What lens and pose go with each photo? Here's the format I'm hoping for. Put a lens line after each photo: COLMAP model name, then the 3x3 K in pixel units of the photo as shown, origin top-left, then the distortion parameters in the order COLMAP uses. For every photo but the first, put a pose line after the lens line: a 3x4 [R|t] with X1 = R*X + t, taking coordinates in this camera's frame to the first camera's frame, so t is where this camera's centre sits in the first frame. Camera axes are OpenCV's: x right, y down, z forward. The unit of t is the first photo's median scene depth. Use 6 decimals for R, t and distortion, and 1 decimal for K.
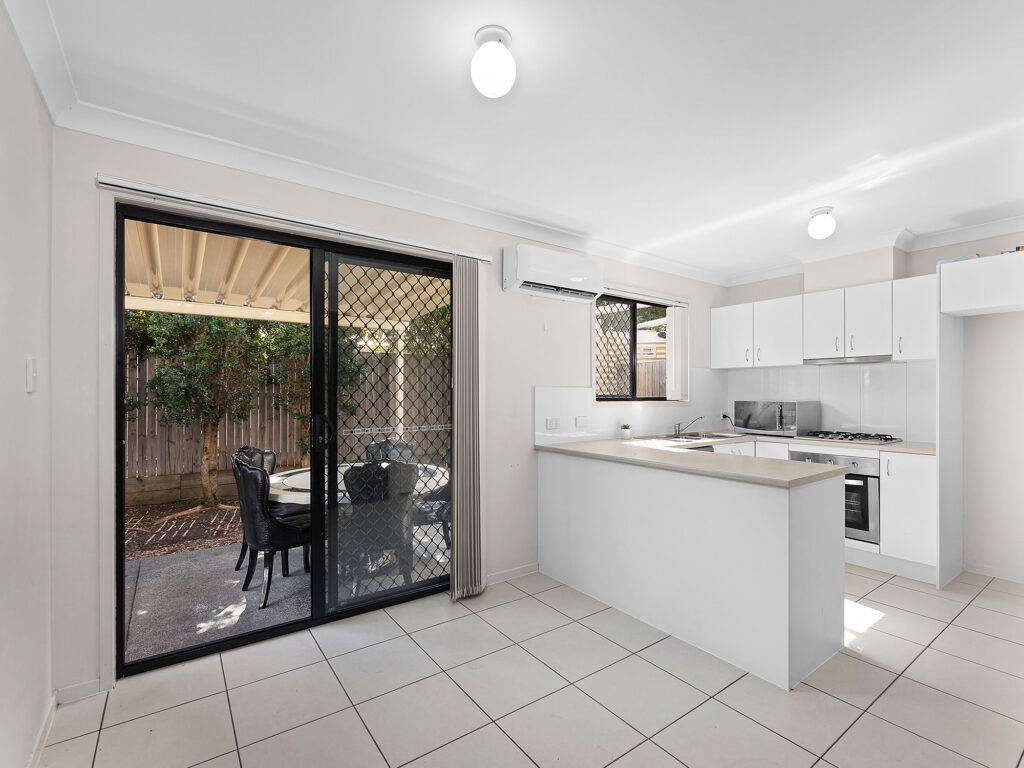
lens RADIAL K [[471.3, 0, 511.6], [0, 471.3, 392.7], [0, 0, 1]] dist [-0.004687, -0.000433]
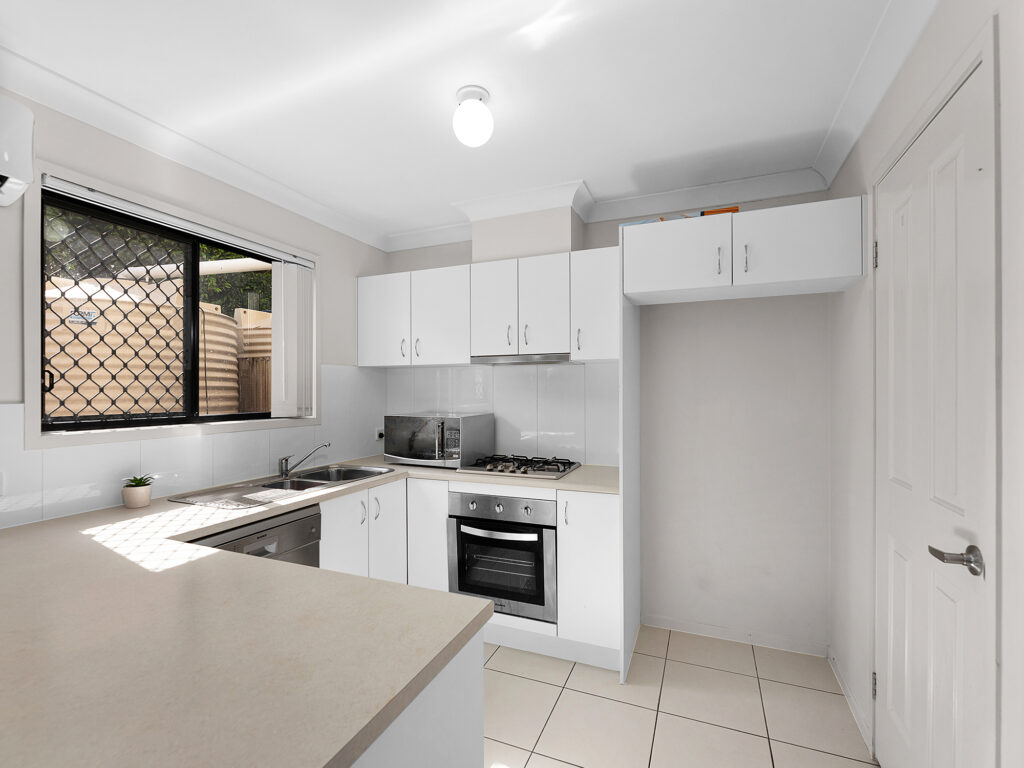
lens RADIAL K [[471.3, 0, 512.5], [0, 471.3, 386.2], [0, 0, 1]] dist [-0.004687, -0.000433]
pose [[0.848663, 0.000814, 0.528933, 0.304505], [0.003380, 0.999970, -0.006962, -0.020796], [-0.528922, 0.007696, 0.848635, 0.374176]]
